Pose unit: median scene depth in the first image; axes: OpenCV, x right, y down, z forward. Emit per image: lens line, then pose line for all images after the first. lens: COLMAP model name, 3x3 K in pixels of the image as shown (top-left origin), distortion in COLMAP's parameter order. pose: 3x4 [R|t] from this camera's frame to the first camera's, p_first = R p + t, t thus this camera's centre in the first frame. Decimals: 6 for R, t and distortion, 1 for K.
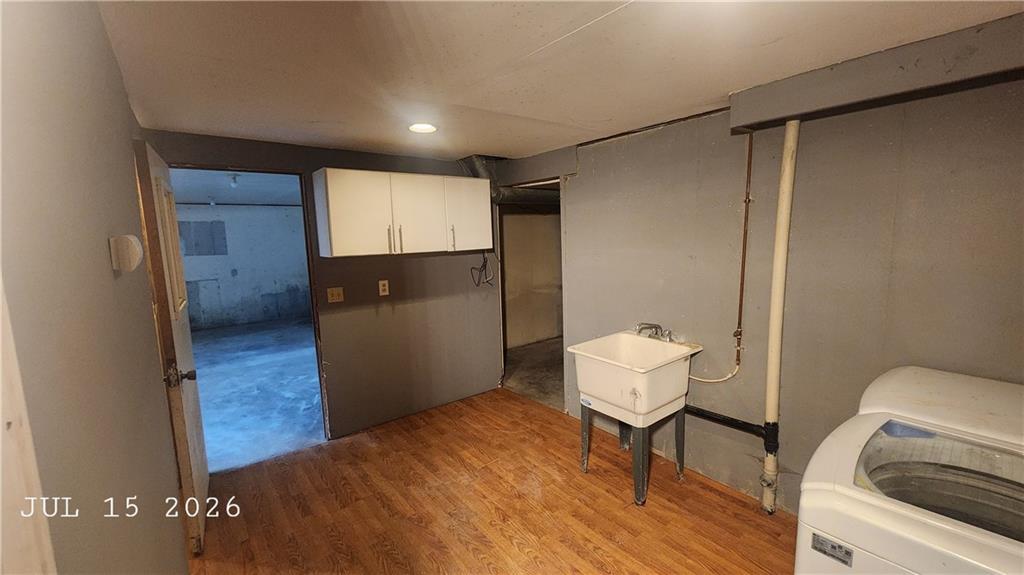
lens RADIAL K [[418.3, 0, 512.0], [0, 418.3, 287.5], [0, 0, 1]] dist [0.001380, 0.000099]
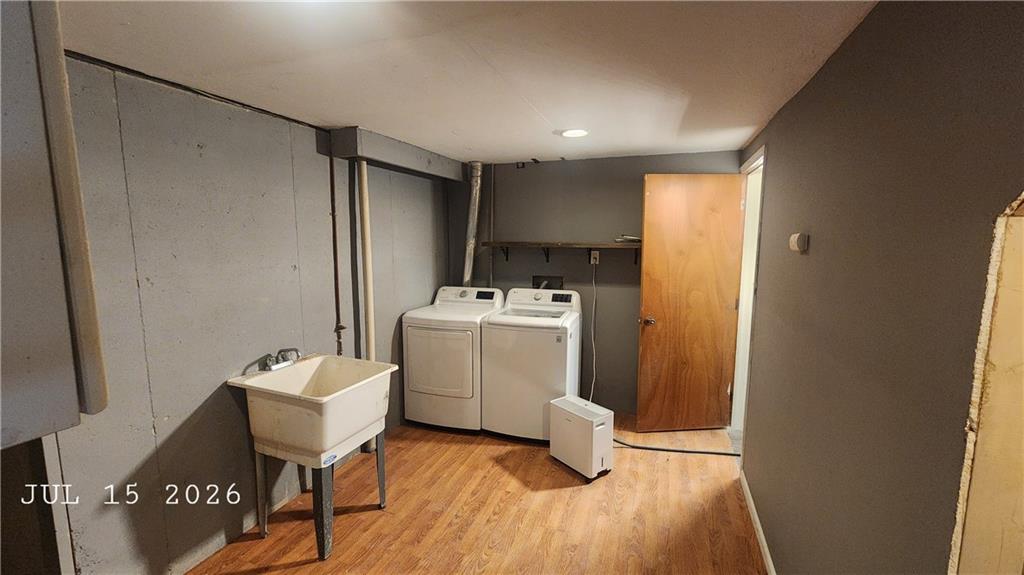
lens RADIAL K [[418.3, 0, 512.0], [0, 418.3, 287.5], [0, 0, 1]] dist [0.001380, 0.000099]
pose [[-0.504504, -0.074828, 0.860161, -0.724520], [0.134928, 0.977165, 0.164145, -0.130952], [-0.852801, 0.198872, -0.482887, 1.183629]]
